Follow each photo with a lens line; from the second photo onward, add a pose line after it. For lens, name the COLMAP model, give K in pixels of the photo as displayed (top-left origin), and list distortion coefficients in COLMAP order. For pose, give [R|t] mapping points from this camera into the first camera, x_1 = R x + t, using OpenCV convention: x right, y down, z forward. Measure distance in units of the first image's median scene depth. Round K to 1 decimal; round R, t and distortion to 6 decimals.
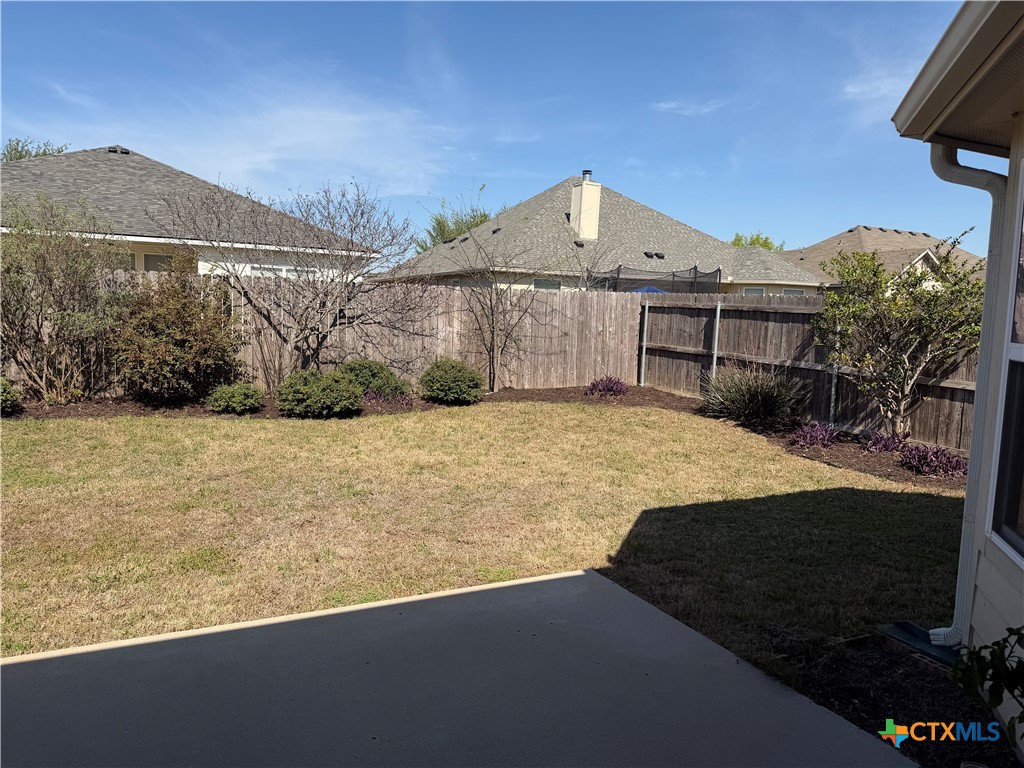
lens RADIAL K [[718.7, 0, 505.2], [0, 718.7, 387.7], [0, 0, 1]] dist [0.064704, -0.084924]
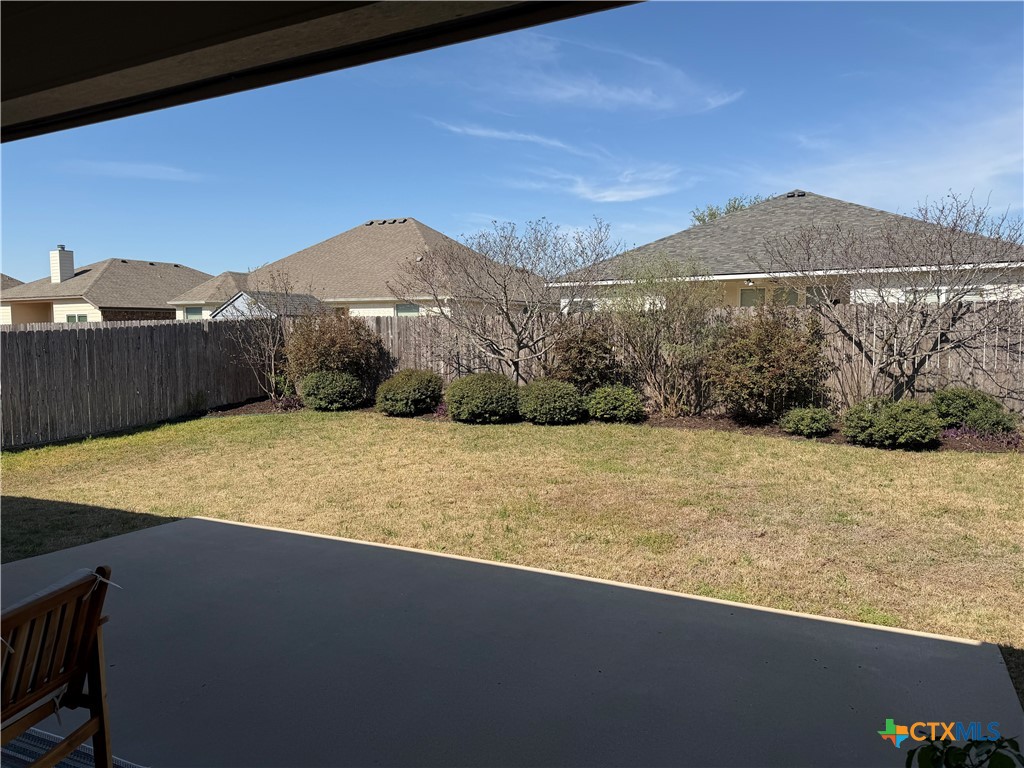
lens RADIAL K [[718.7, 0, 505.2], [0, 718.7, 387.7], [0, 0, 1]] dist [0.064704, -0.084924]
pose [[0.590681, 0.026843, -0.806459, 0.200152], [-0.055608, 0.998425, -0.007497, -0.002098], [0.804987, 0.049274, 0.591243, 0.018537]]
